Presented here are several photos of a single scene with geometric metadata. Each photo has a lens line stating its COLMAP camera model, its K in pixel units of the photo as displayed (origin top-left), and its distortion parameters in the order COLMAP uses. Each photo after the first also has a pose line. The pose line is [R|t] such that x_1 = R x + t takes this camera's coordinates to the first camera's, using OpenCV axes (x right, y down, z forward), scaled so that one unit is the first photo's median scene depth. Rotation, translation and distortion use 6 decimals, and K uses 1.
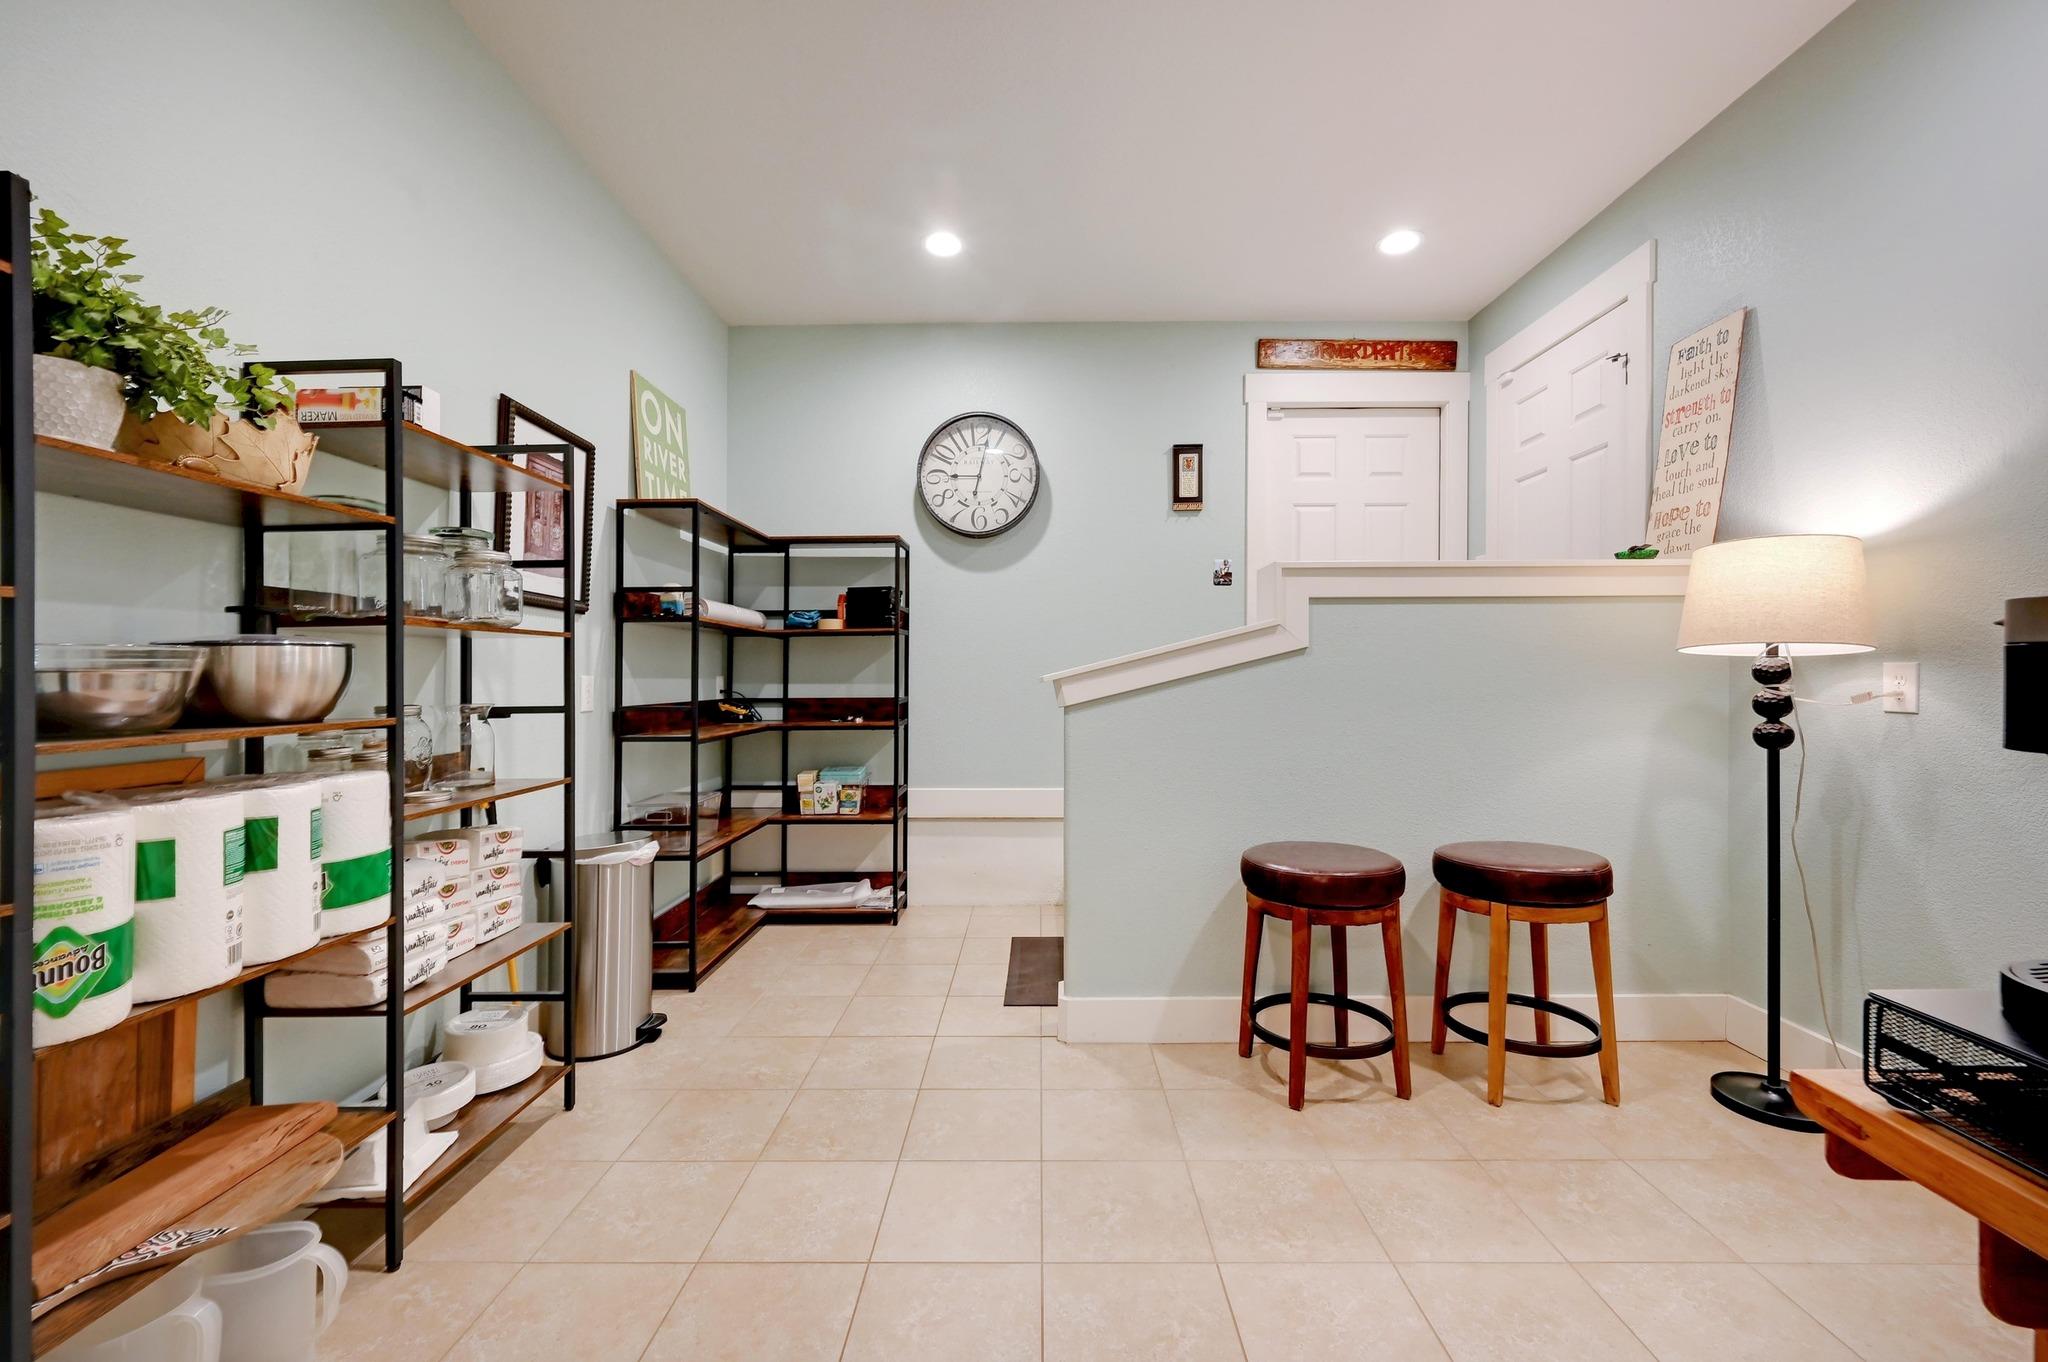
lens RADIAL K [[822.0, 0, 1023.2], [0, 822.0, 683.3], [0, 0, 1]] dist [-0.002110, -0.000032]
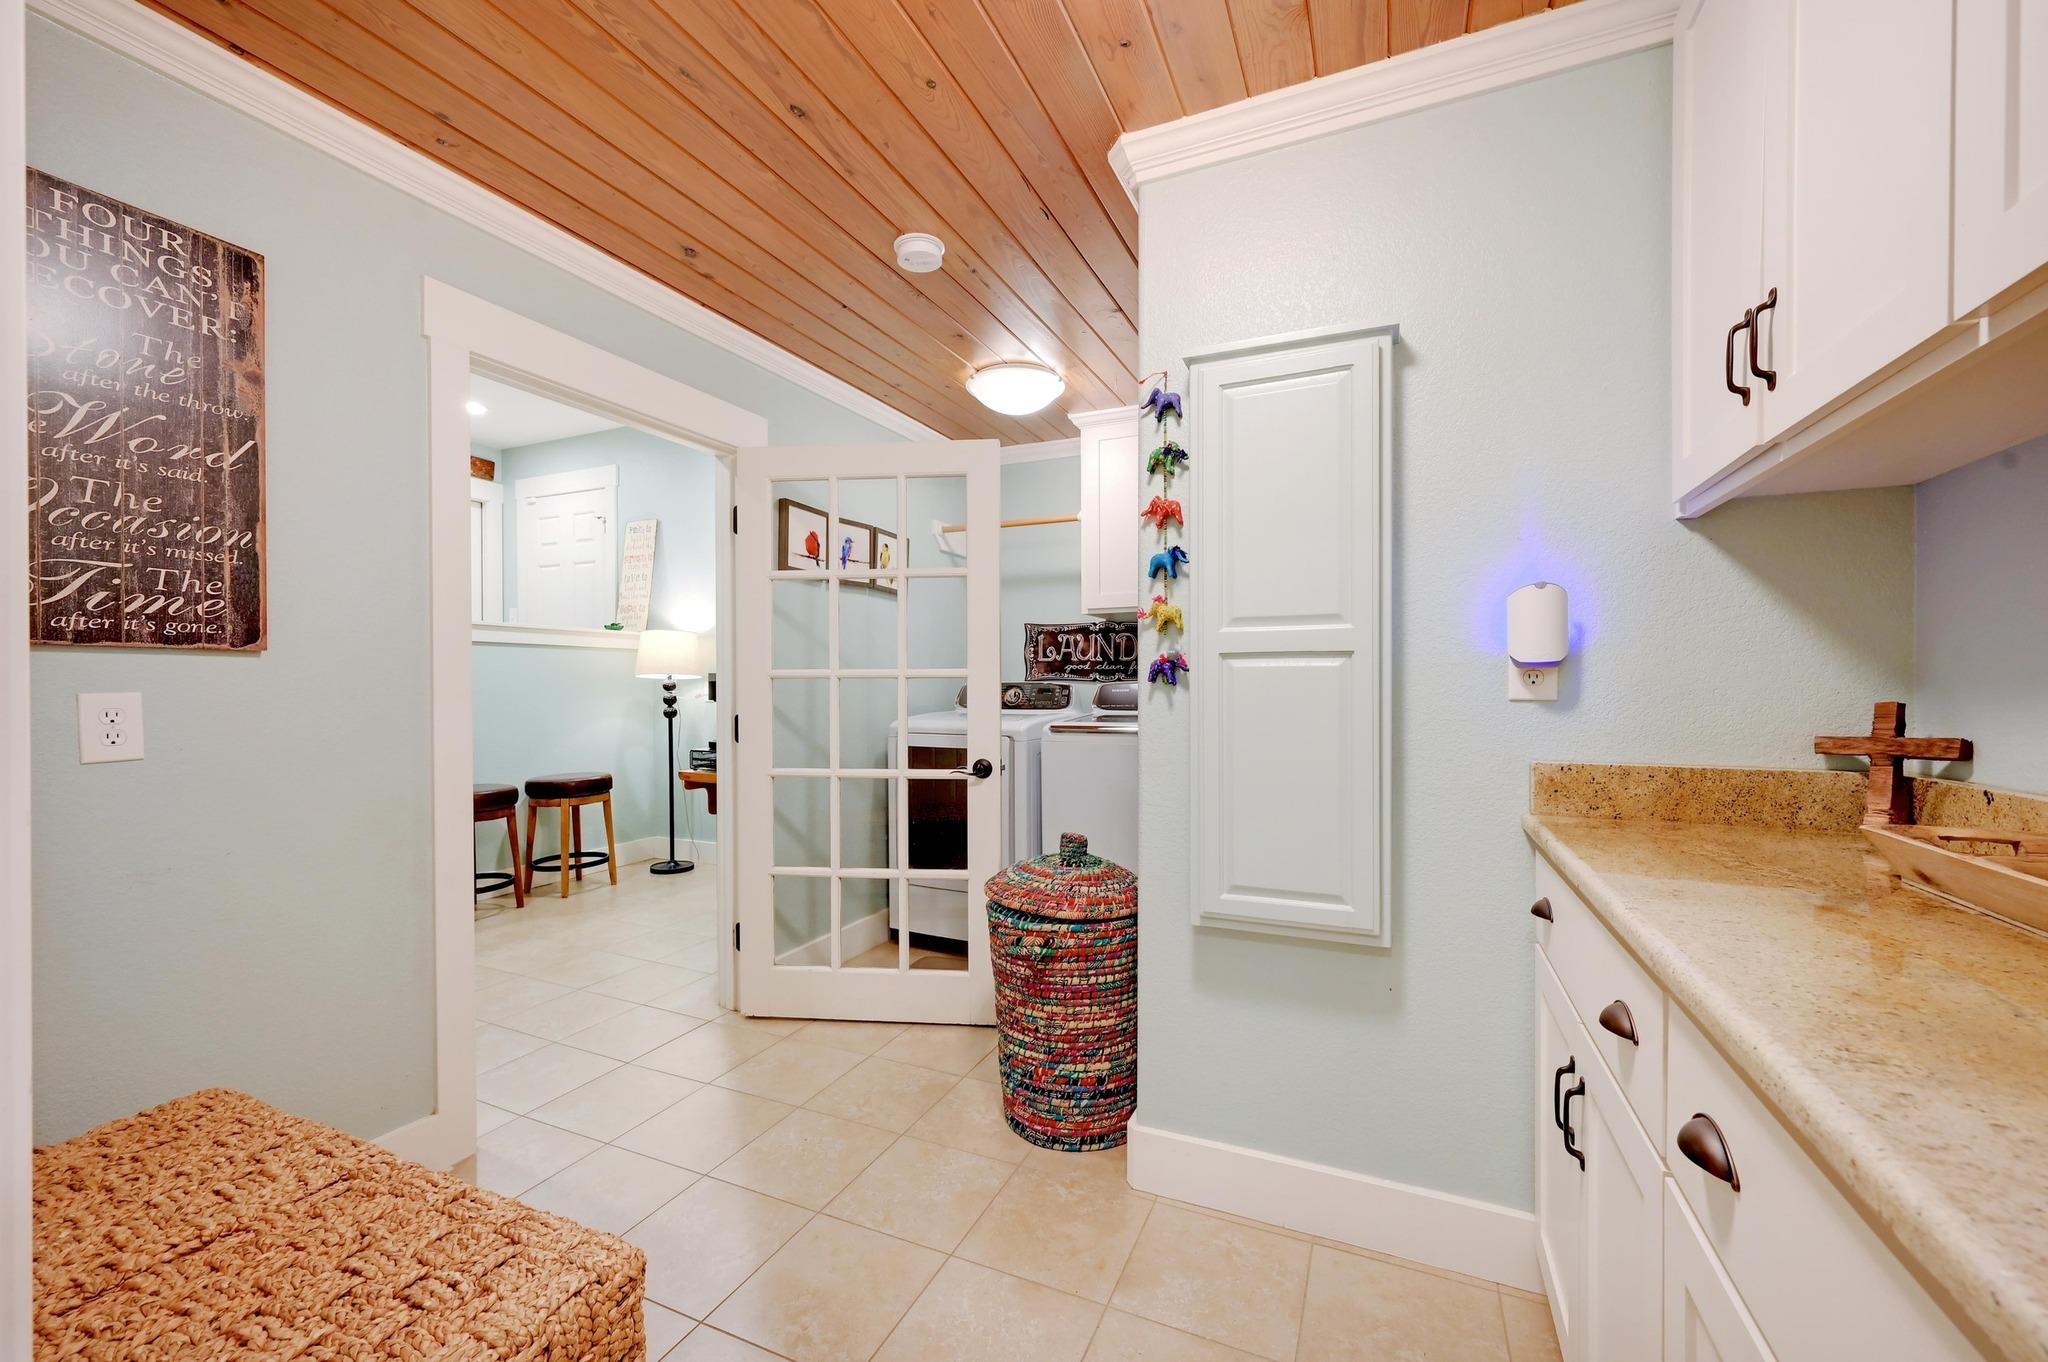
lens RADIAL K [[822.0, 0, 1023.2], [0, 822.0, 683.3], [0, 0, 1]] dist [-0.002110, -0.000032]
pose [[0.411396, -0.001493, 0.911455, -0.725332], [0.015628, 0.999863, -0.005416, 0.006758], [-0.911323, 0.016472, 0.411363, -0.793331]]
